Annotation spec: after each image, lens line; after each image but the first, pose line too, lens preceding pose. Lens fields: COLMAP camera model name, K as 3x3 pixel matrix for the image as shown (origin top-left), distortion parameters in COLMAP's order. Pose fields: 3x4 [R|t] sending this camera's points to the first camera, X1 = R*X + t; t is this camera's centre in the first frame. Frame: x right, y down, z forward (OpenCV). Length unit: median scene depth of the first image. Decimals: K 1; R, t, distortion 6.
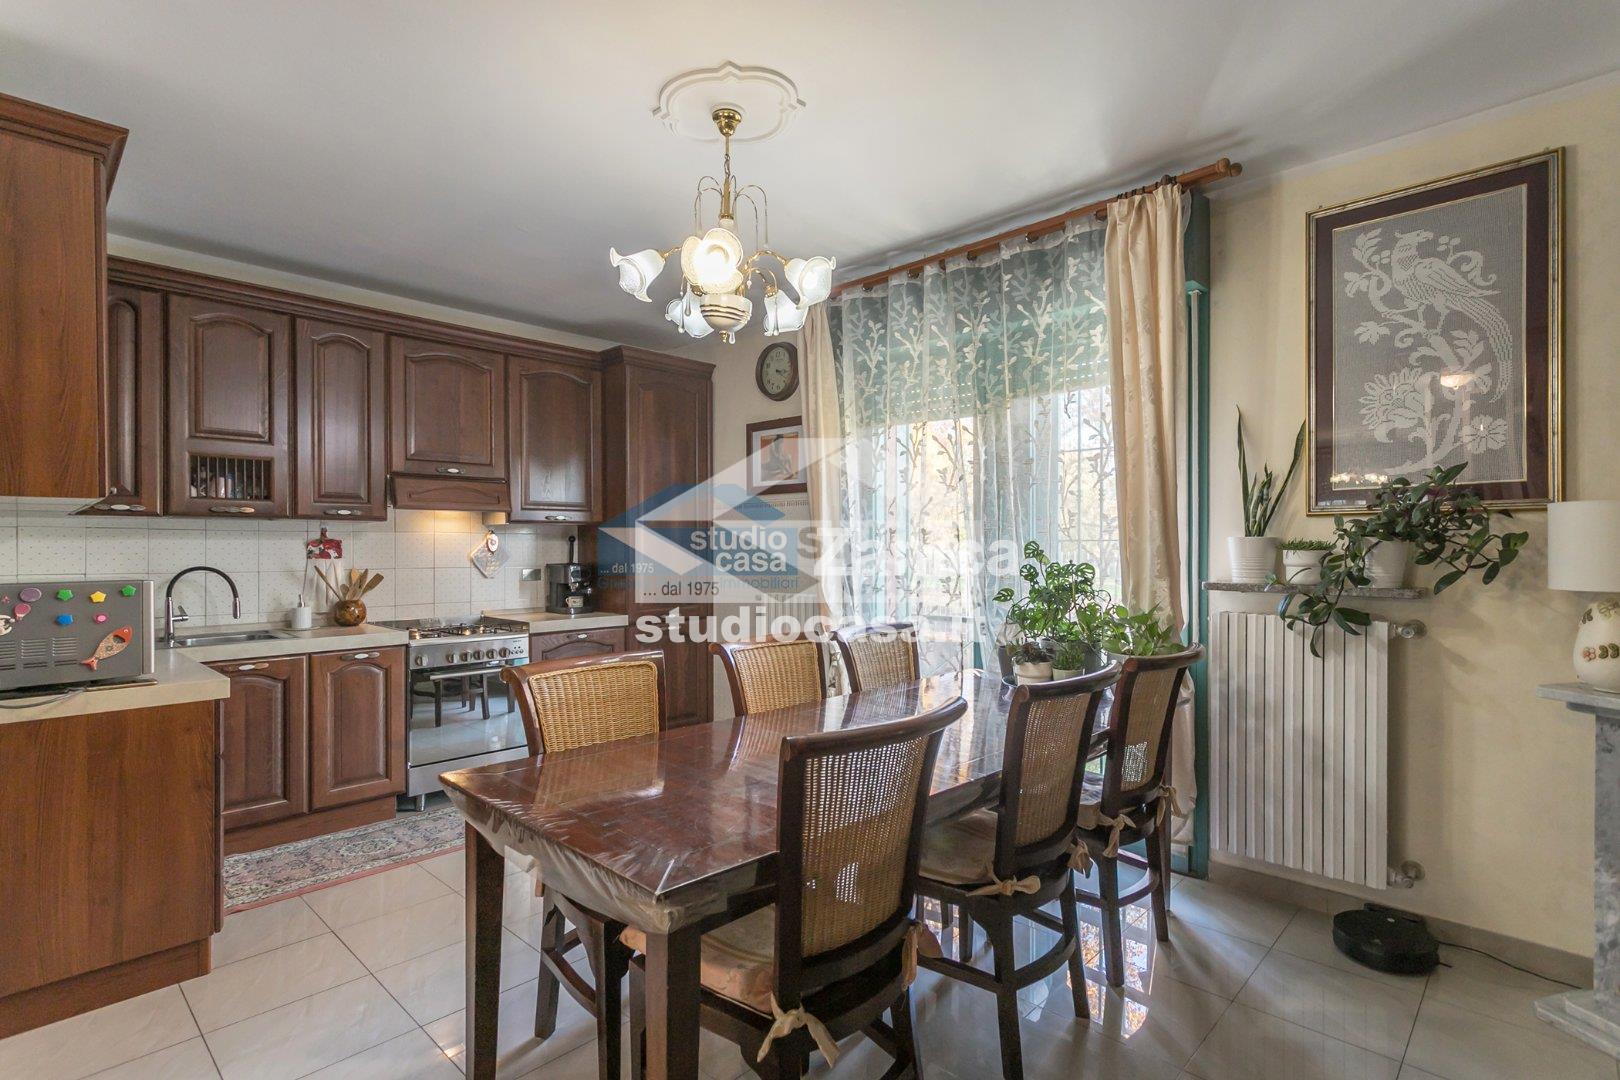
lens RADIAL K [[785.3, 0, 822.3], [0, 785.3, 549.9], [0, 0, 1]] dist [-0.001452, 0.001654]
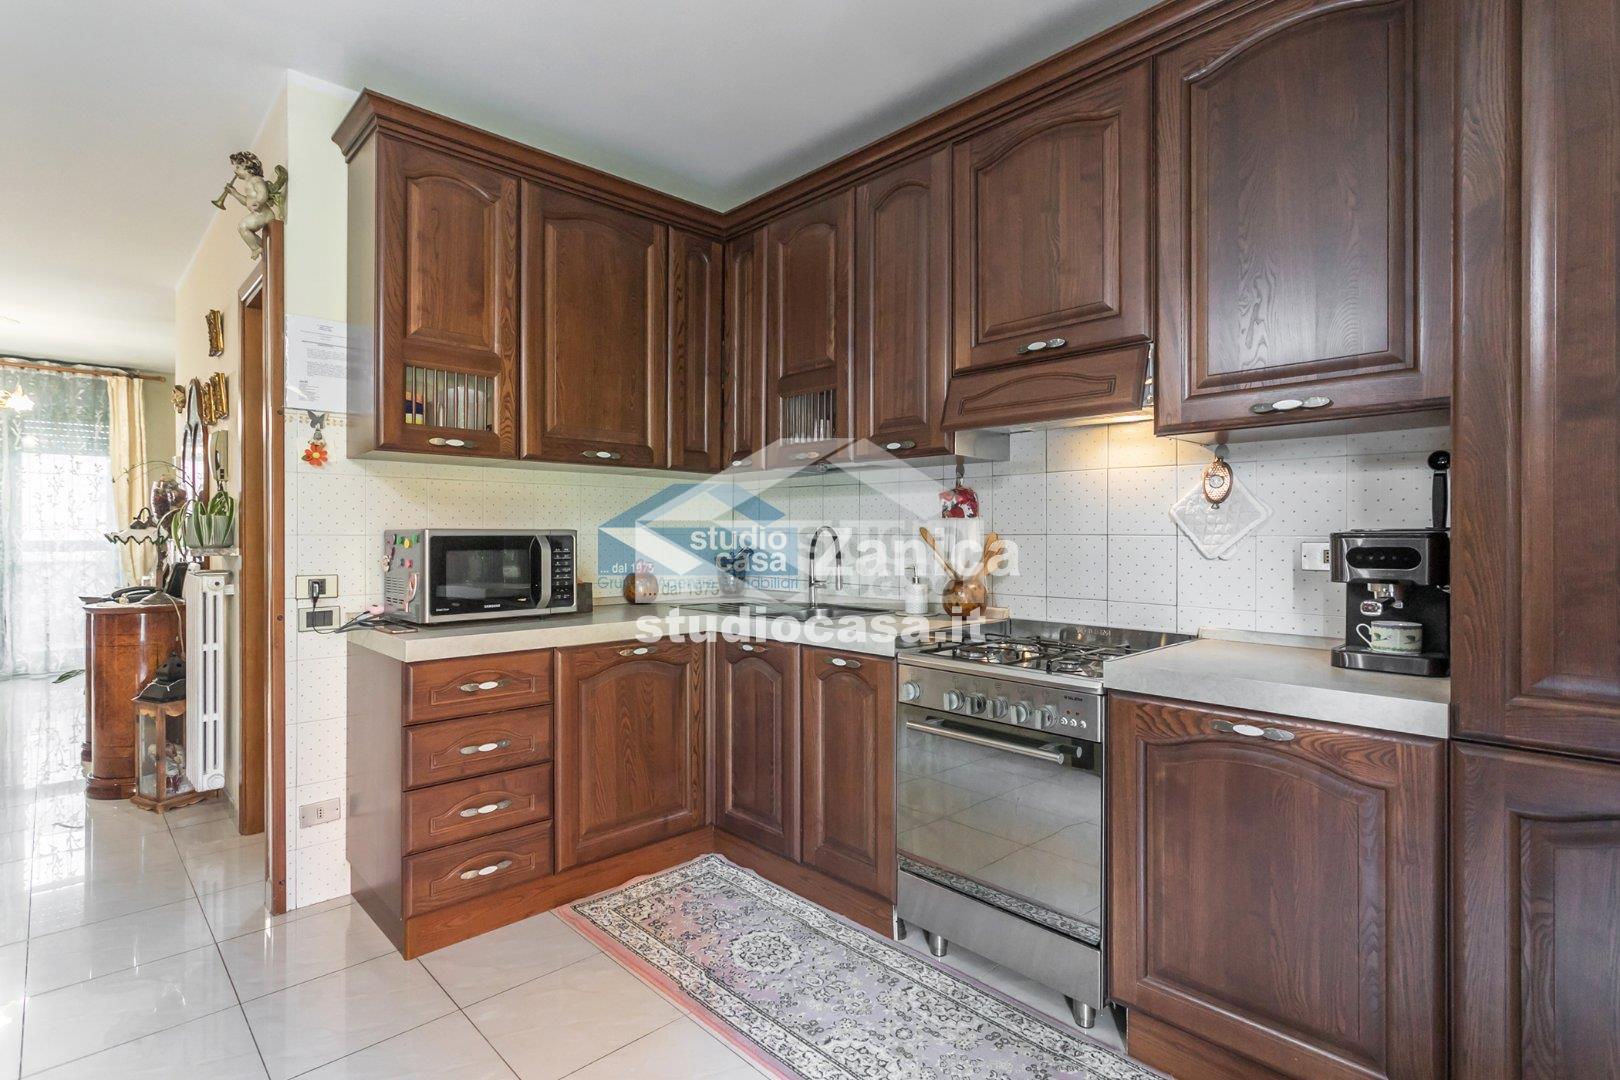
lens RADIAL K [[785.3, 0, 777.6], [0, 785.3, 534.8], [0, 0, 1]] dist [-0.001452, 0.001654]
pose [[-0.063478, 0.007546, -0.997955, 0.063585], [0.002316, 0.999970, 0.007414, 0.020963], [0.997981, -0.001841, -0.063493, 0.893079]]
